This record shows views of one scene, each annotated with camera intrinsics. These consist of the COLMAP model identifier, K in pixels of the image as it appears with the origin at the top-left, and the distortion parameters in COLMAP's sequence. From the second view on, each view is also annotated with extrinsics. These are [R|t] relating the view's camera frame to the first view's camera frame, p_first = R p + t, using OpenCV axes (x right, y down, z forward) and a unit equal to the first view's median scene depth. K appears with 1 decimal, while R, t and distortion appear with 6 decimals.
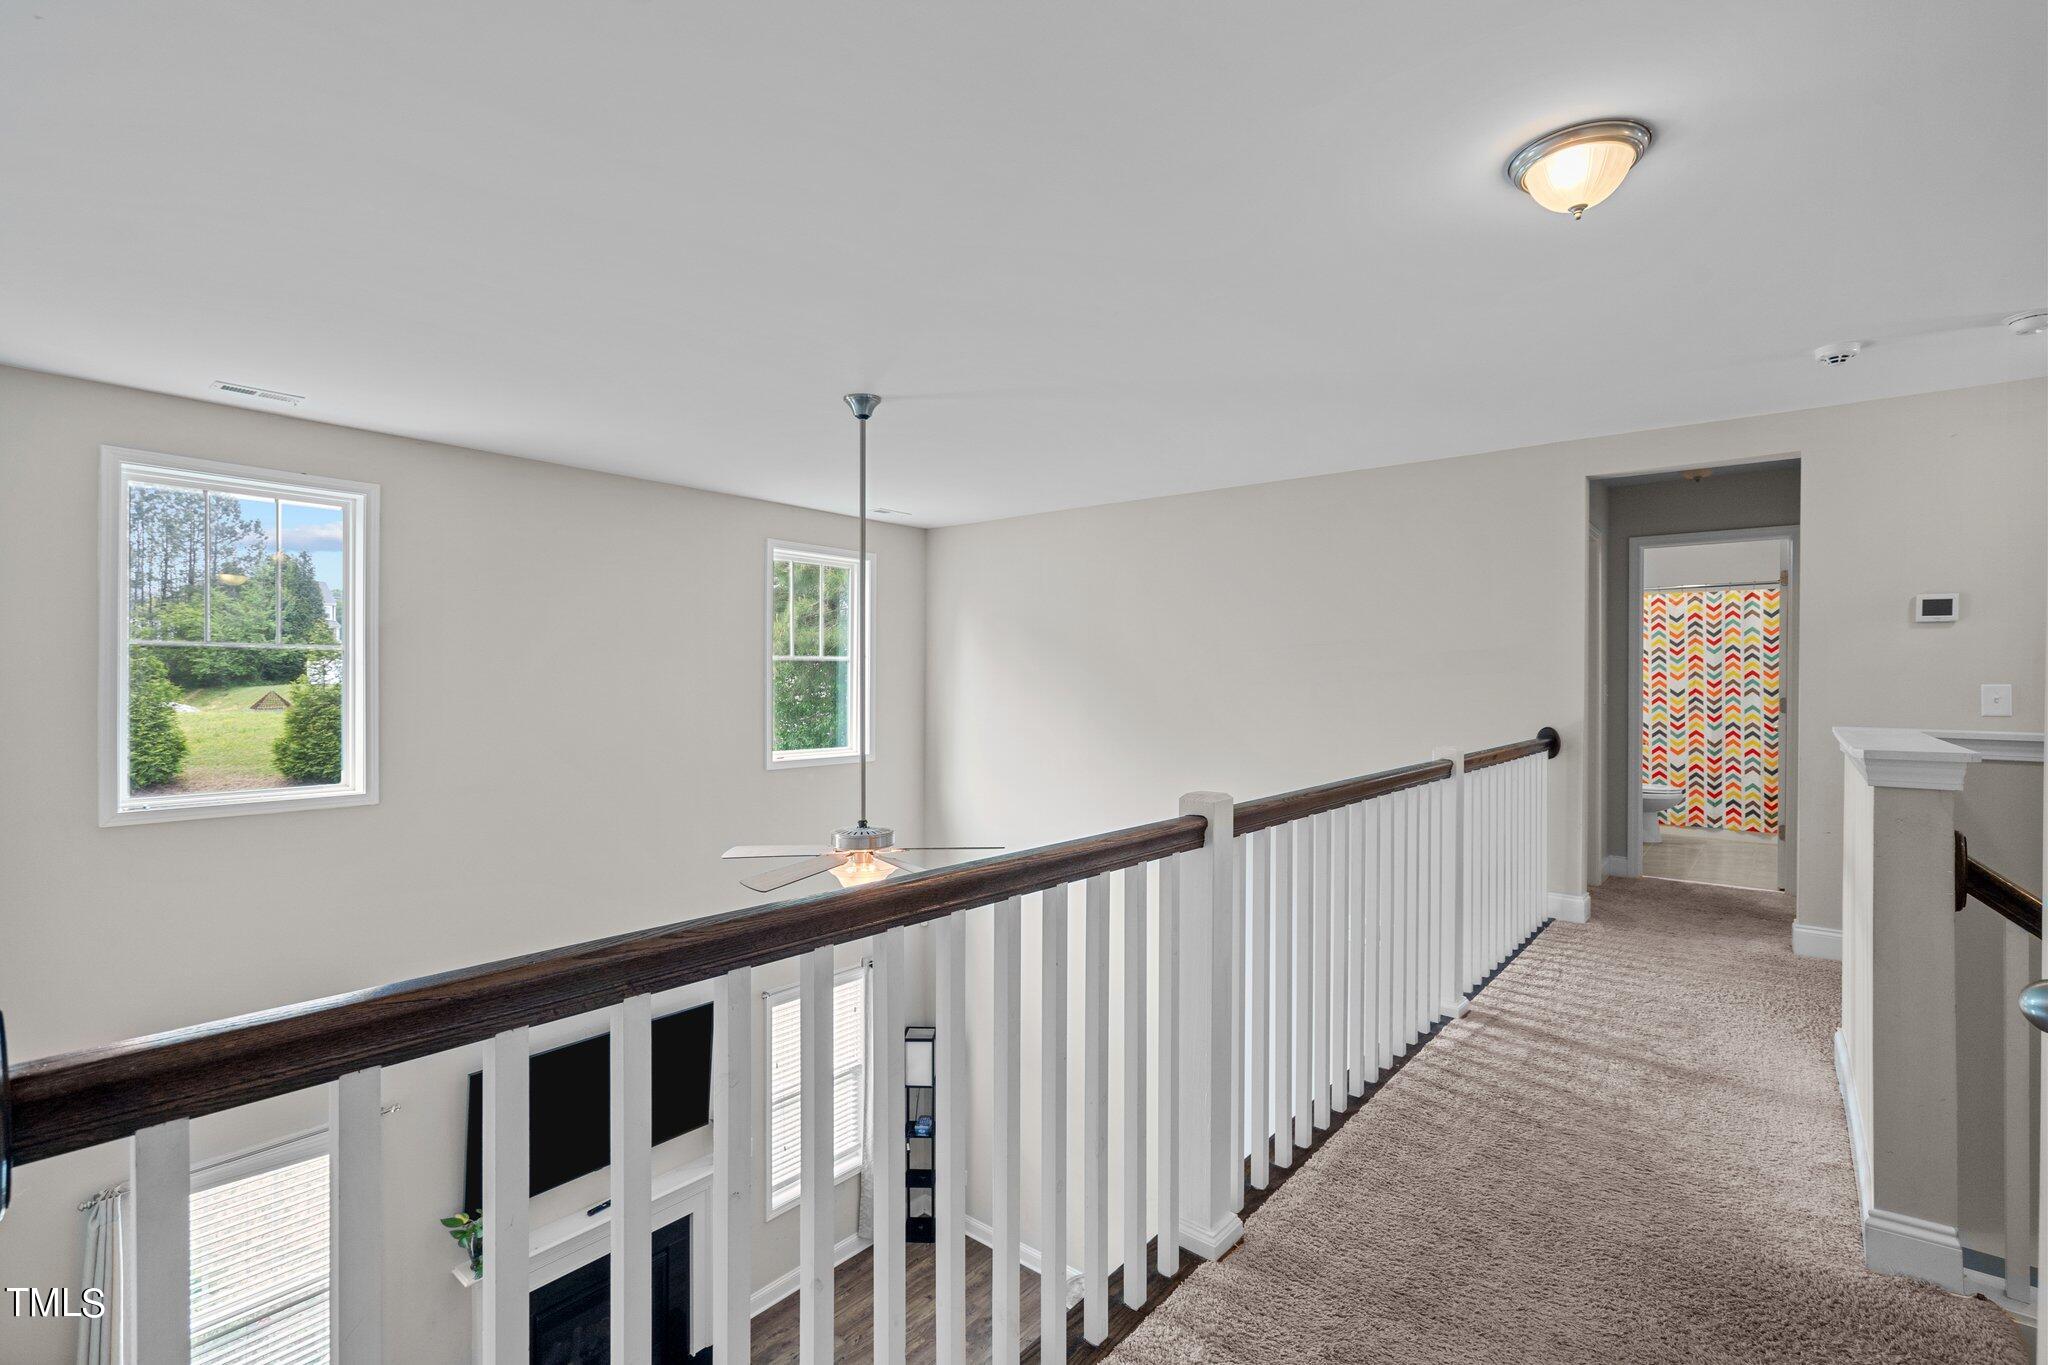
lens RADIAL K [[932.7, 0, 1023.8], [0, 932.7, 681.2], [0, 0, 1]] dist [0.000981, 0.000494]
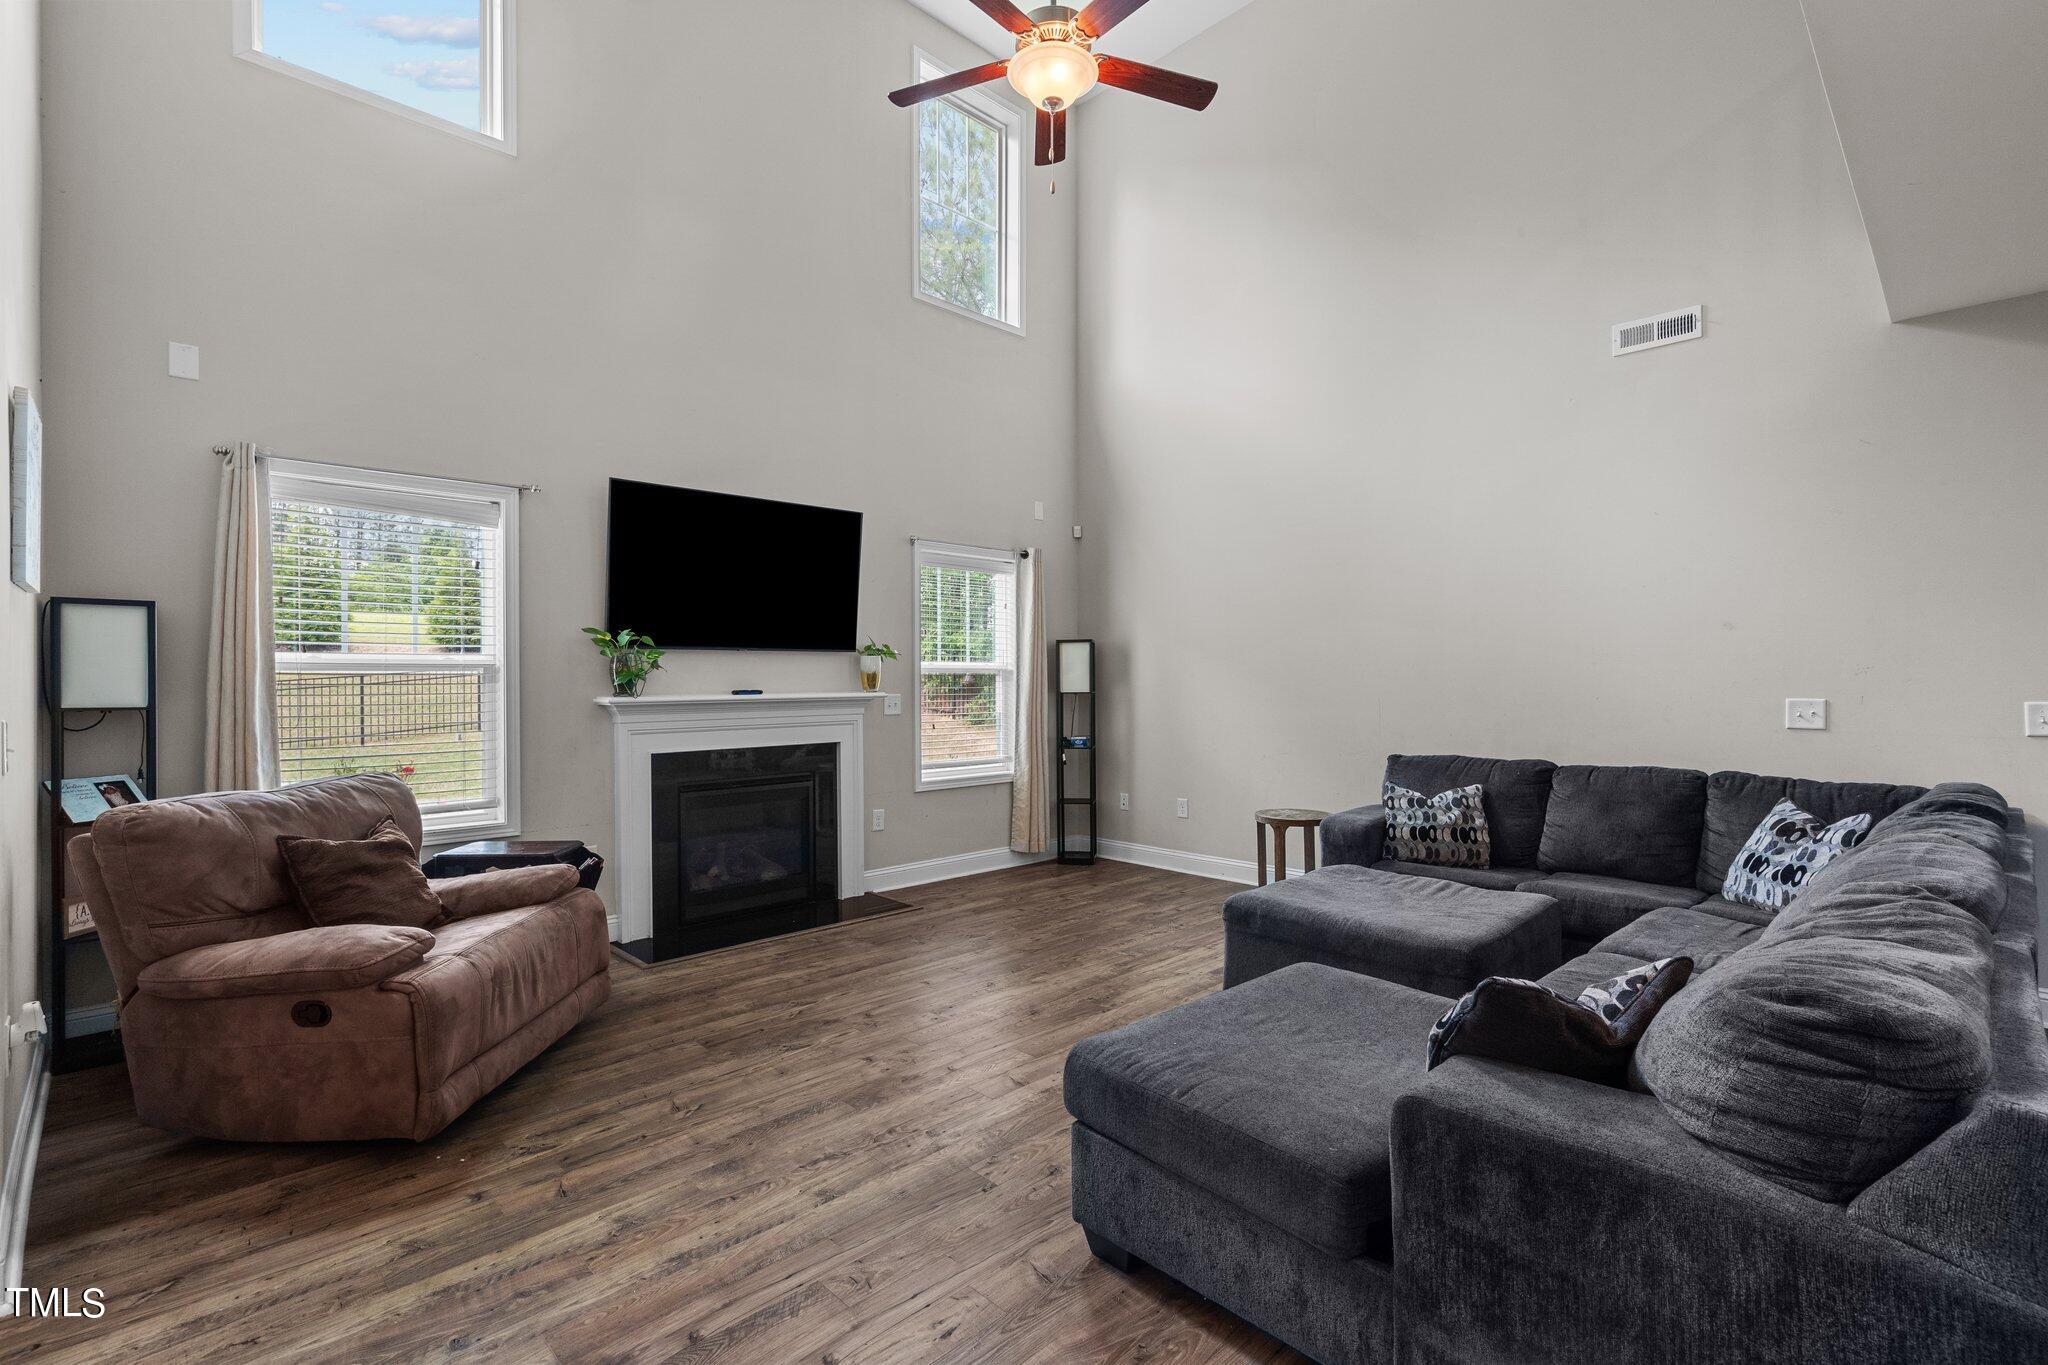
lens RADIAL K [[932.7, 0, 1028.7], [0, 932.7, 677.2], [0, 0, 1]] dist [0.000981, 0.000494]
pose [[0.994803, -0.005265, -0.101678, -0.066072], [0.004718, 0.999973, -0.005626, 0.432934], [0.101705, 0.005117, 0.994801, 0.092199]]
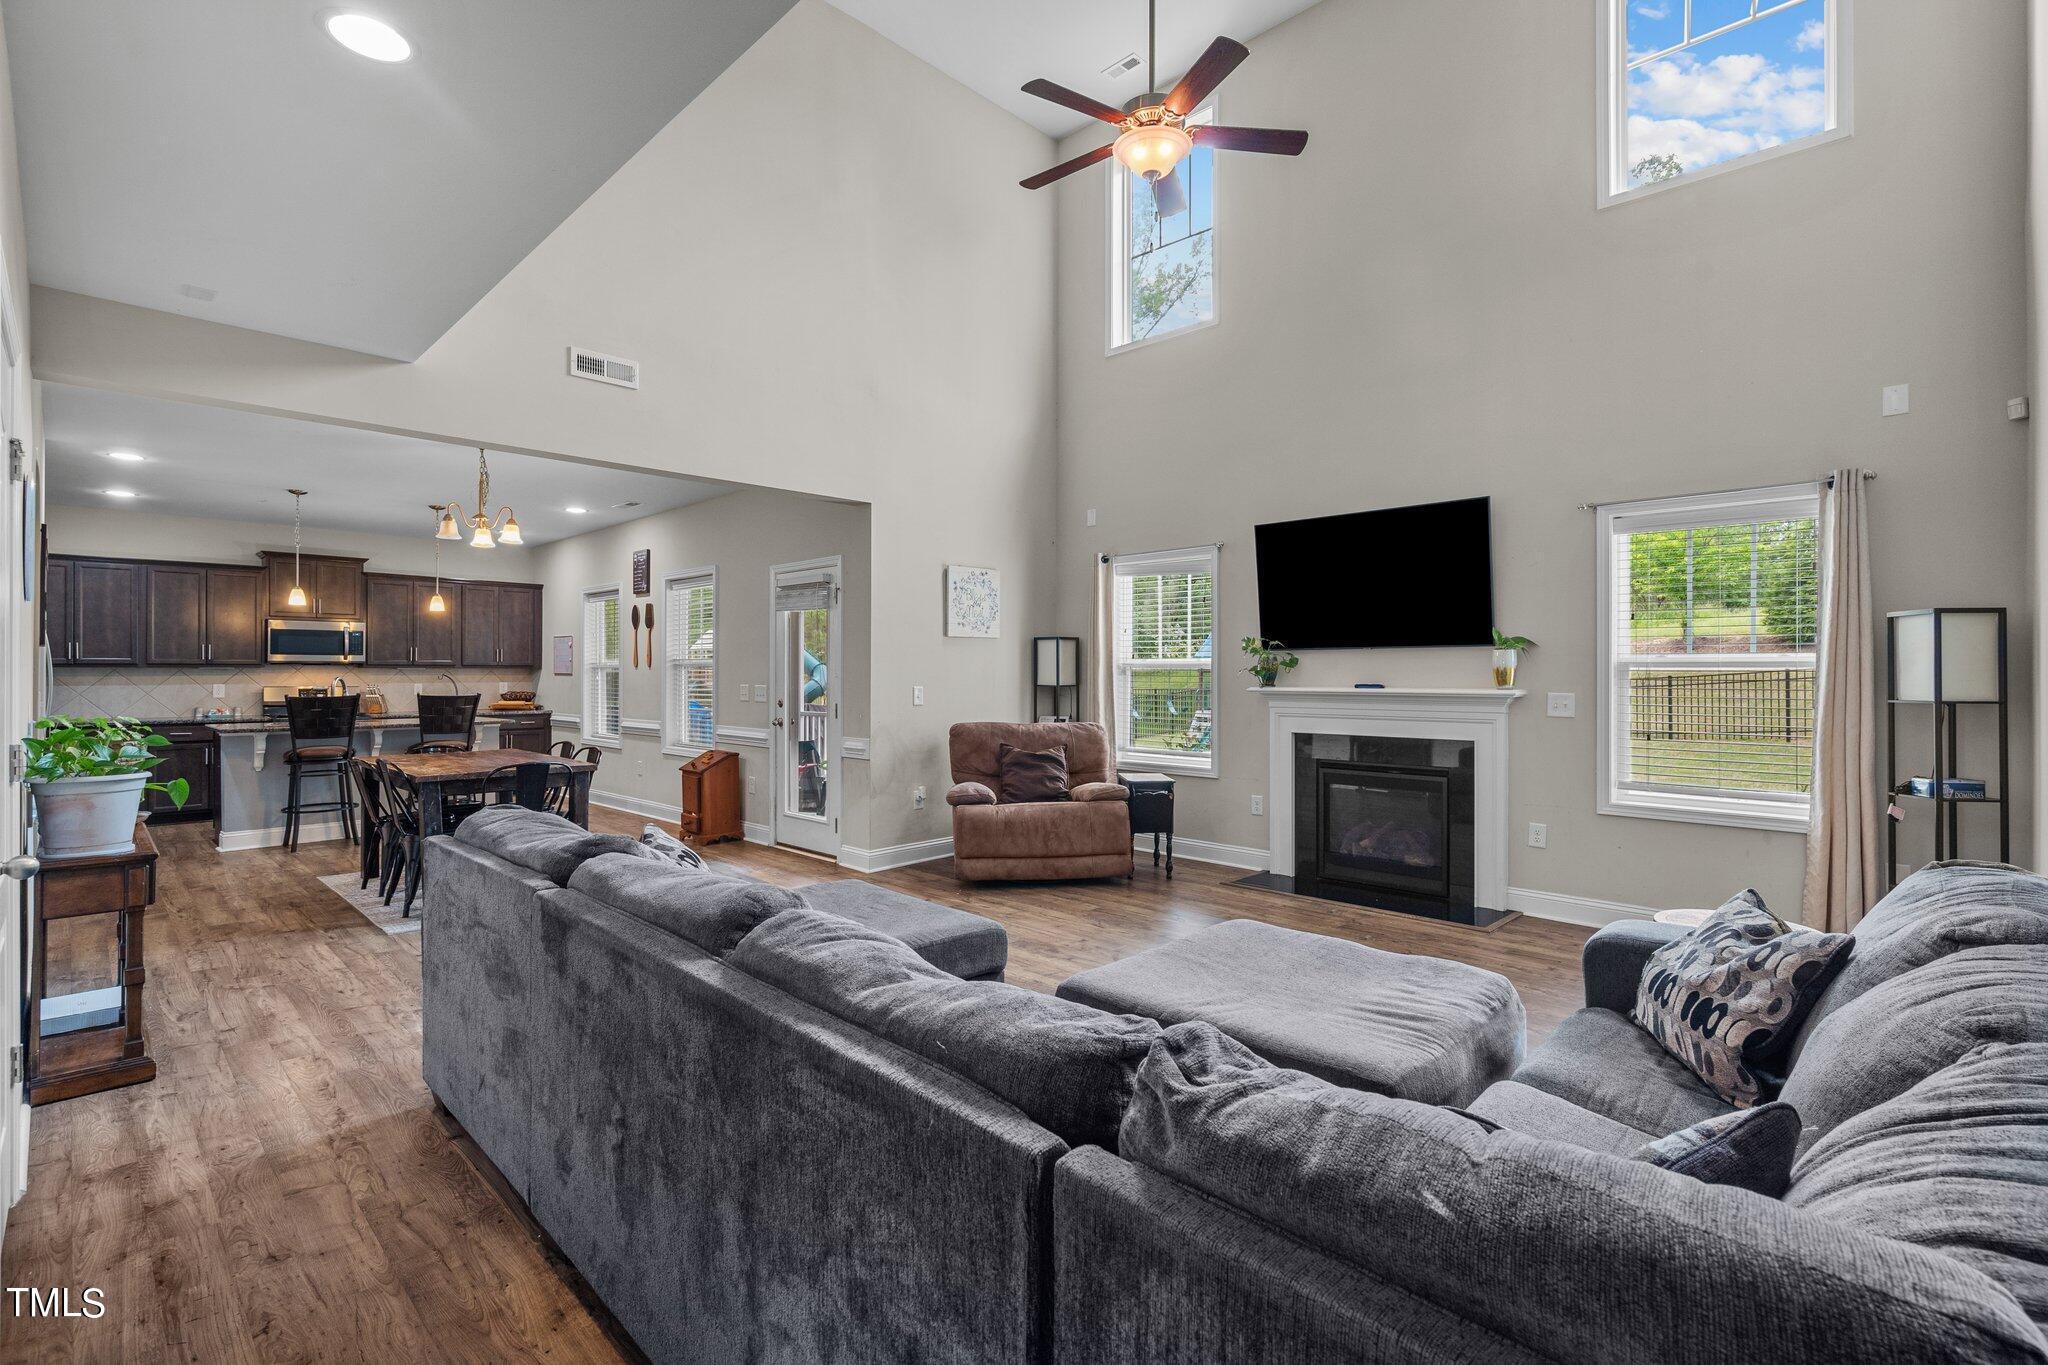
lens RADIAL K [[932.7, 0, 1032.9], [0, 932.7, 670.8], [0, 0, 1]] dist [0.000981, 0.000494]
pose [[-0.079144, -0.004768, -0.996852, 0.477968], [-0.008508, 0.999955, -0.004108, 0.431829], [0.996827, 0.008157, -0.079181, 0.569502]]
